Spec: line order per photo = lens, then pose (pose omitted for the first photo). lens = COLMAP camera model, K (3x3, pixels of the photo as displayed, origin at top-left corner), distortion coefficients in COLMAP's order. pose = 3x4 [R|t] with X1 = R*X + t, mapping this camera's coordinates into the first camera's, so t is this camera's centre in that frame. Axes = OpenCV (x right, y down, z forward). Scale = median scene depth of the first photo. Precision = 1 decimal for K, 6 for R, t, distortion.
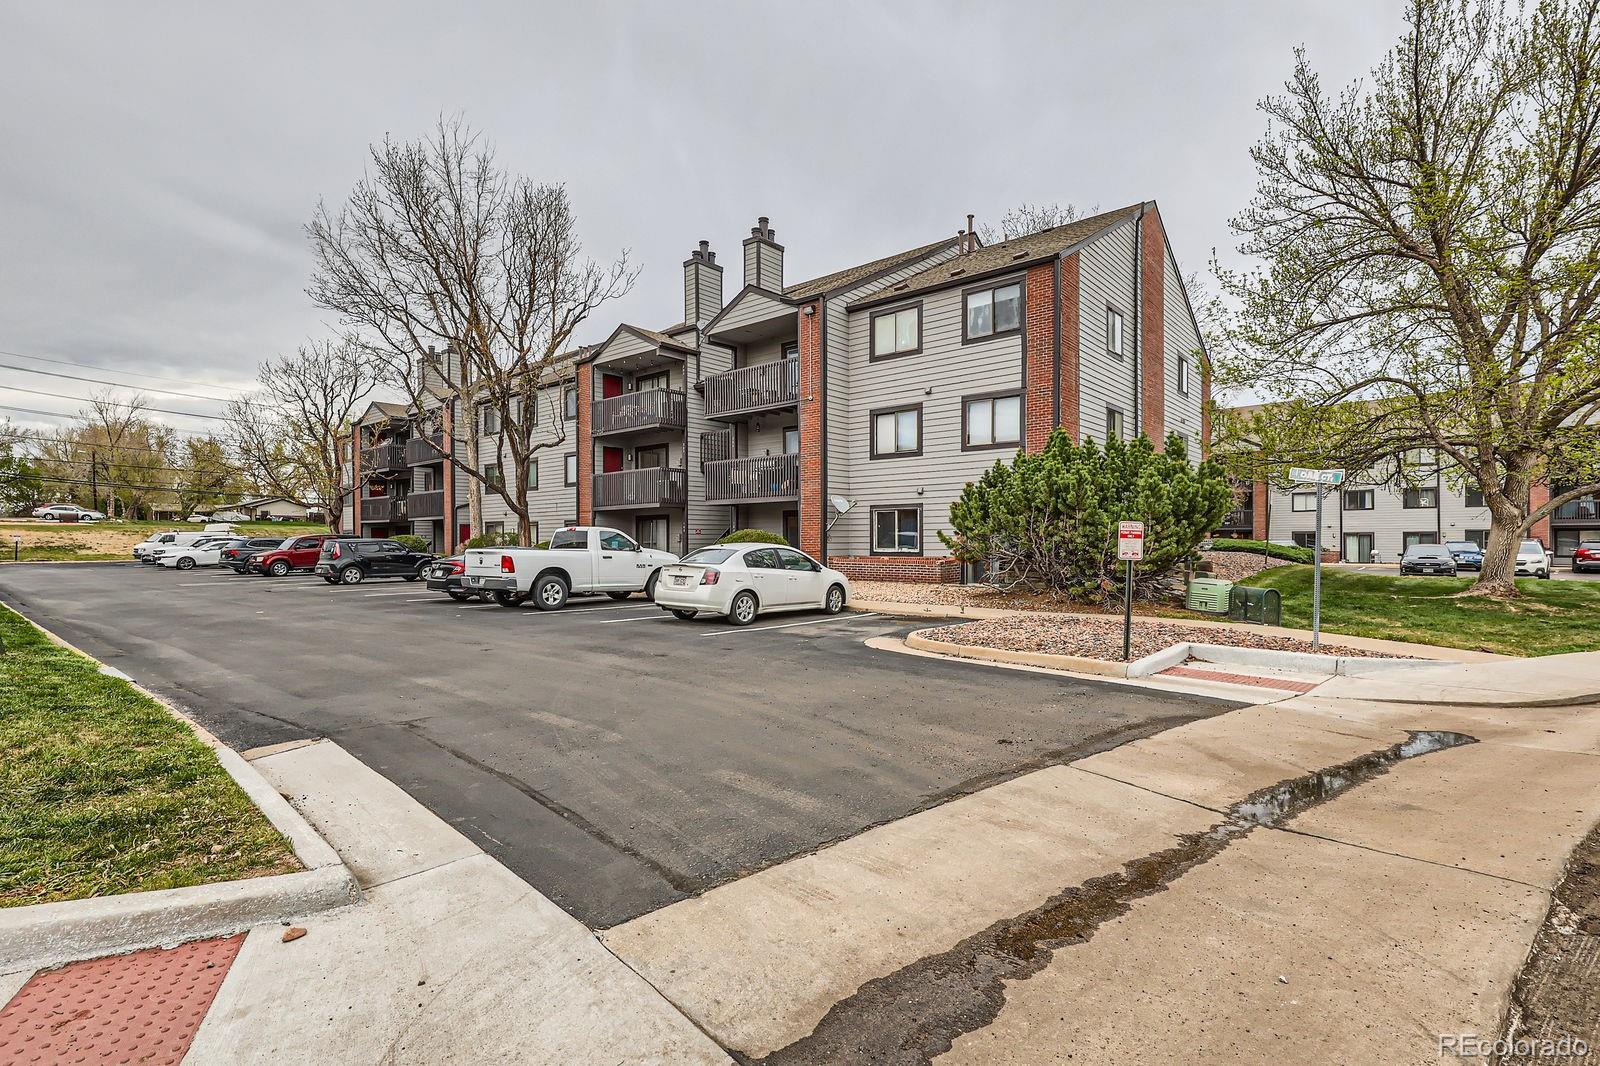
lens RADIAL K [[736.4, 0, 802.3], [0, 736.4, 528.9], [0, 0, 1]] dist [0.002967, -0.000608]
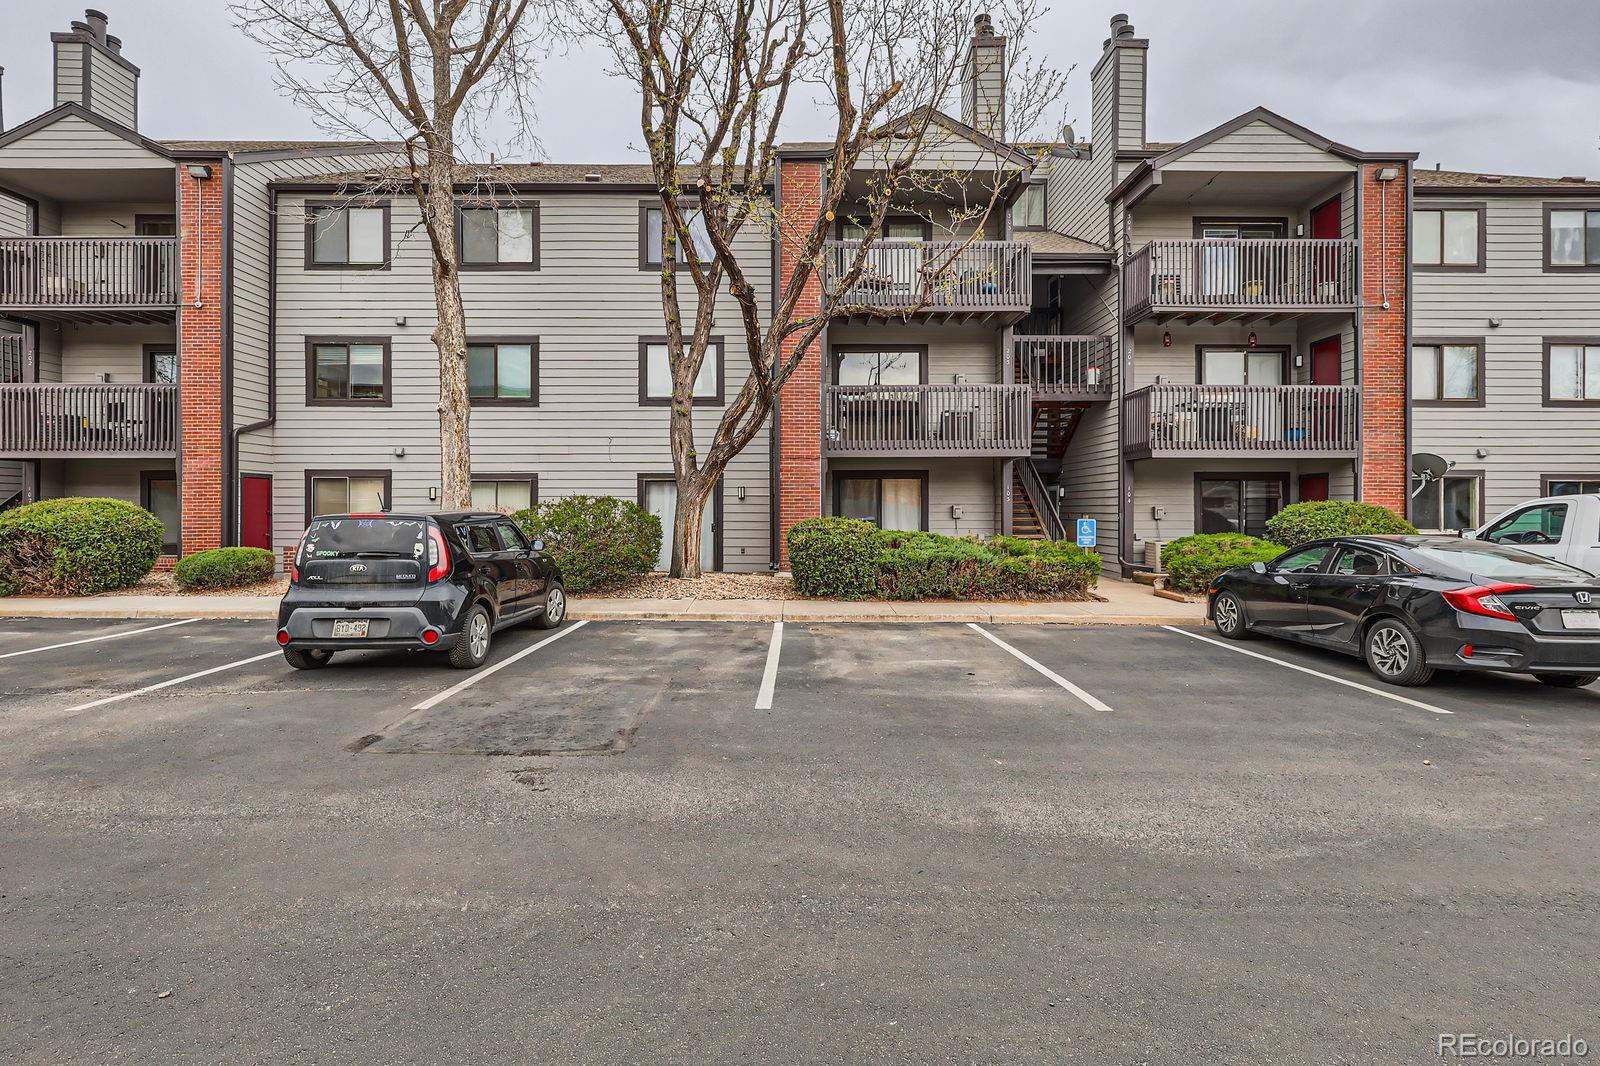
lens RADIAL K [[852.6, 0, 798.5], [0, 852.6, 502.4], [0, 0, 1]] dist [-0.002105, 0.000465]
pose [[0.765068, 0.017922, 0.643700, -0.187638], [-0.014785, 0.999838, -0.010265, 0.003632], [-0.643780, -0.001664, 0.765209, 0.156651]]
